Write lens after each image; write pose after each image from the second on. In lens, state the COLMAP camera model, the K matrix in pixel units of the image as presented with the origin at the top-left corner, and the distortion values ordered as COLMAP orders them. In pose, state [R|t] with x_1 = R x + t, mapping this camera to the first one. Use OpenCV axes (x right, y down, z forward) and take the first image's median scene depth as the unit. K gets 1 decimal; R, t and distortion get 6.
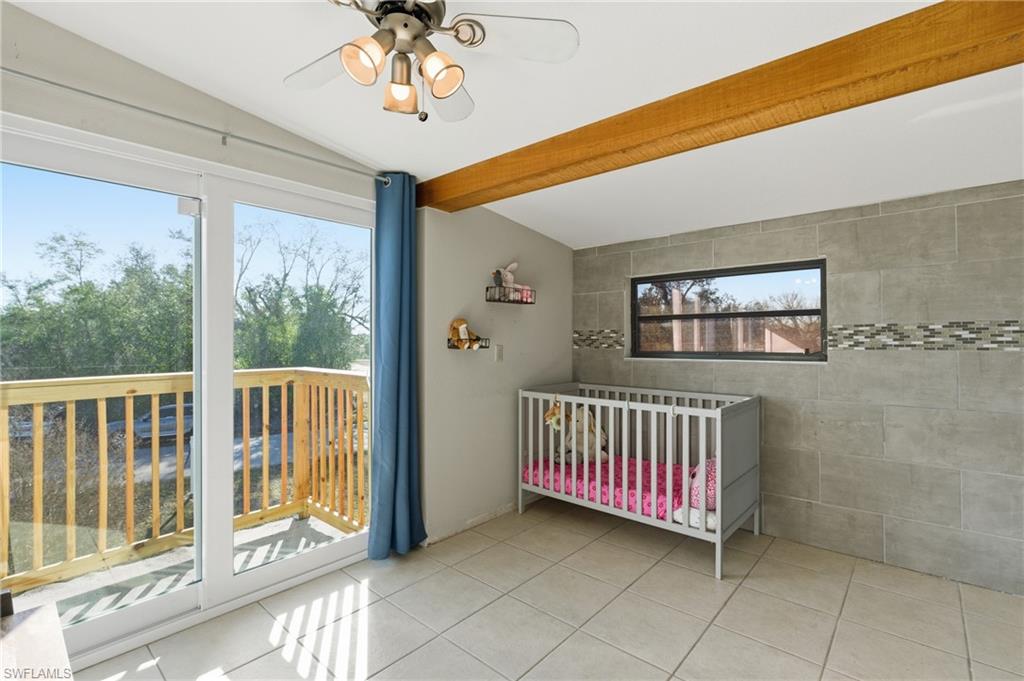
lens RADIAL K [[468.0, 0, 512.2], [0, 468.0, 339.2], [0, 0, 1]] dist [-0.001434, 0.000463]
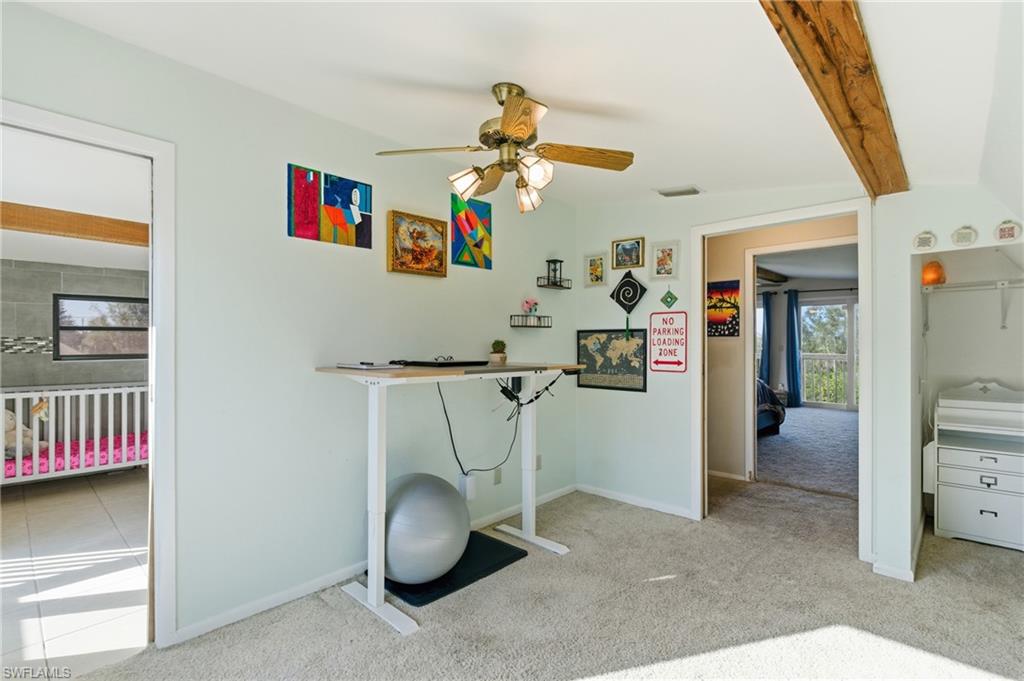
lens RADIAL K [[468.0, 0, 508.2], [0, 468.0, 343.3], [0, 0, 1]] dist [-0.001434, 0.000463]
pose [[0.052095, -0.000934, 0.998642, -0.817258], [0.002057, 0.999998, 0.000828, -0.003094], [-0.998640, 0.002011, 0.052097, -0.195287]]
